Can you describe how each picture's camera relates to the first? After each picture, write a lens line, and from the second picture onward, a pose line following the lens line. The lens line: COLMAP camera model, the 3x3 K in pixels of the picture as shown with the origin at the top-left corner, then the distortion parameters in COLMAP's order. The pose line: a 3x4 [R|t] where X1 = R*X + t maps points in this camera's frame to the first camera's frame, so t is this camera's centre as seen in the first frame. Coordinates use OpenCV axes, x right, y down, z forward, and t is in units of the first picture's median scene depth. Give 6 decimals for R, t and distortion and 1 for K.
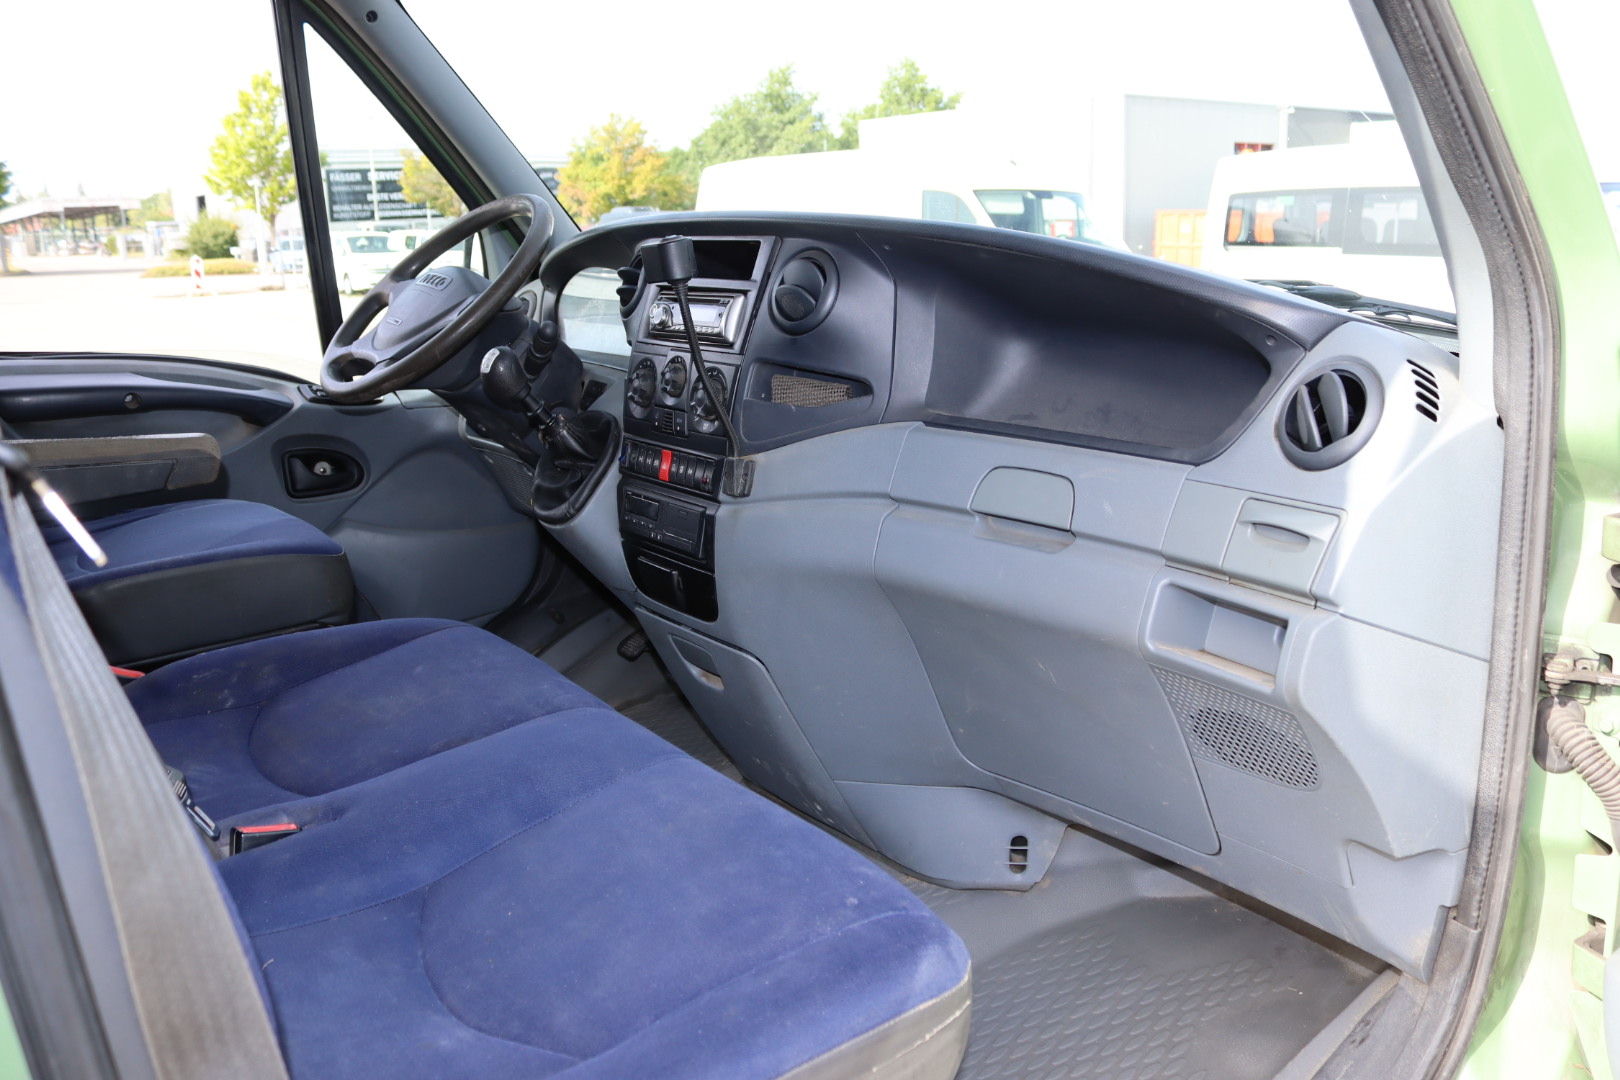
lens RADIAL K [[1400.7, 0, 742.1], [0, 1400.7, 538.5], [0, 0, 1]] dist [-0.170859, 0.249226]
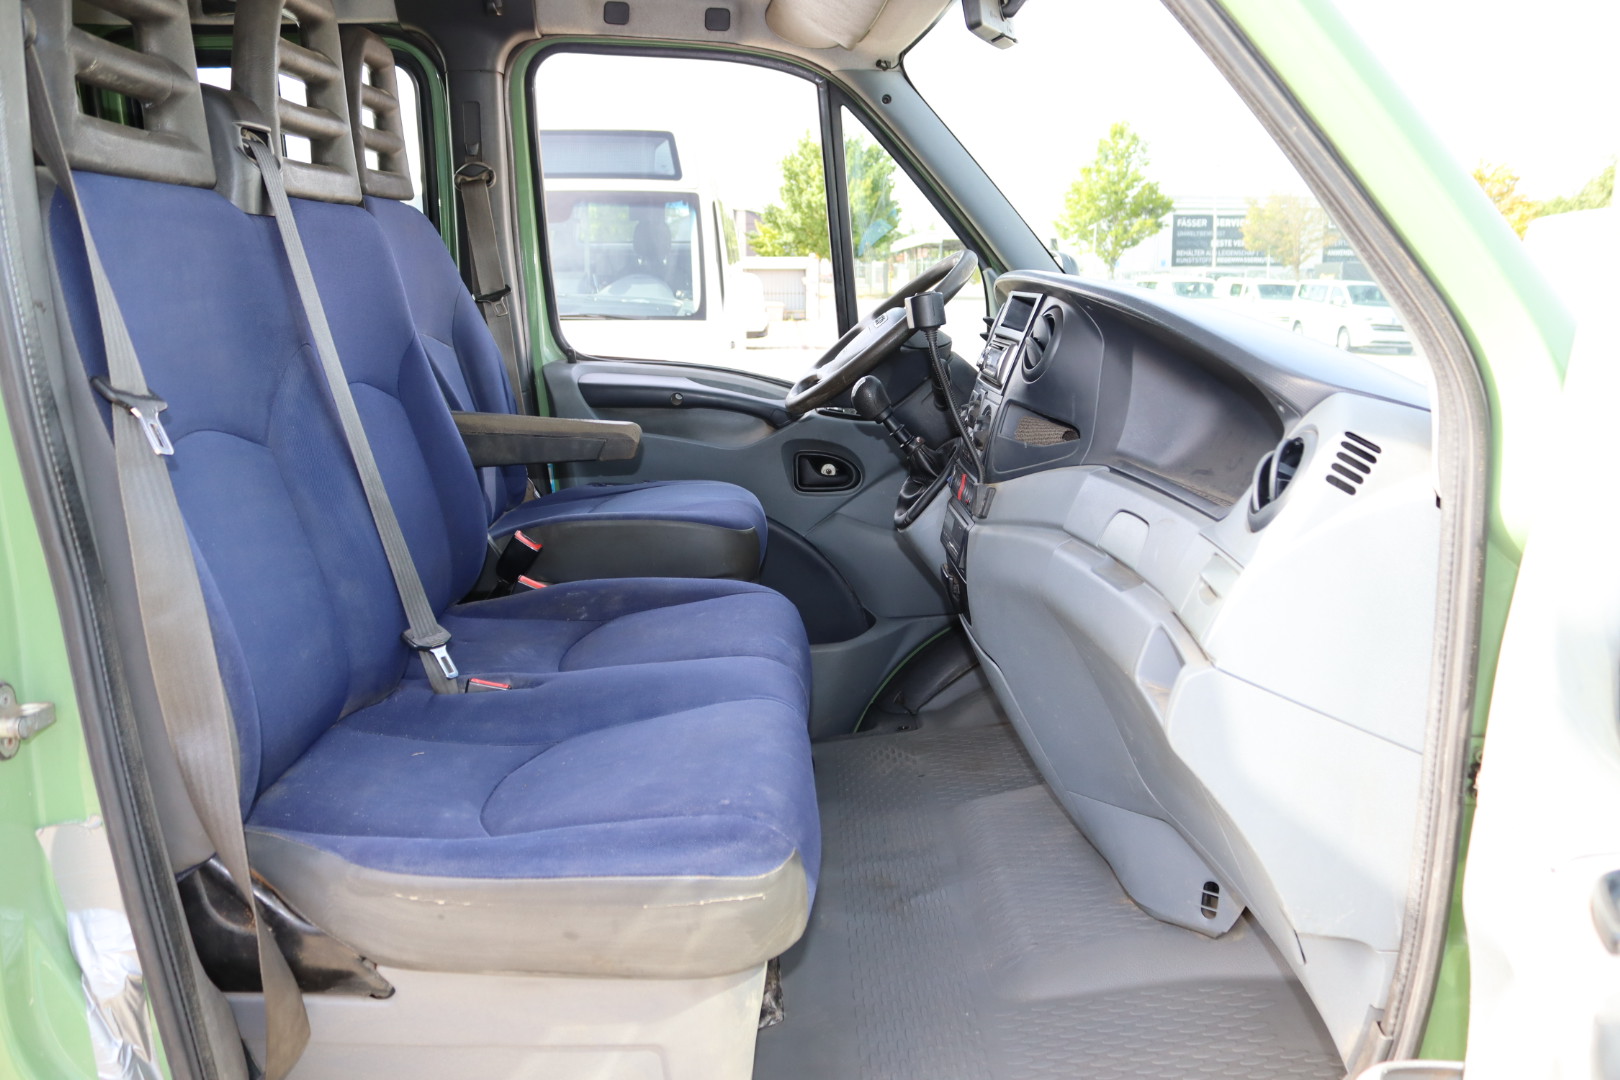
lens RADIAL K [[1400.7, 0, 742.1], [0, 1400.7, 538.5], [0, 0, 1]] dist [-0.170859, 0.249226]
pose [[0.804158, 0.131128, -0.579772, 0.350956], [-0.148039, 0.988812, 0.018308, -0.003427], [0.575686, 0.071107, 0.814573, -0.029490]]
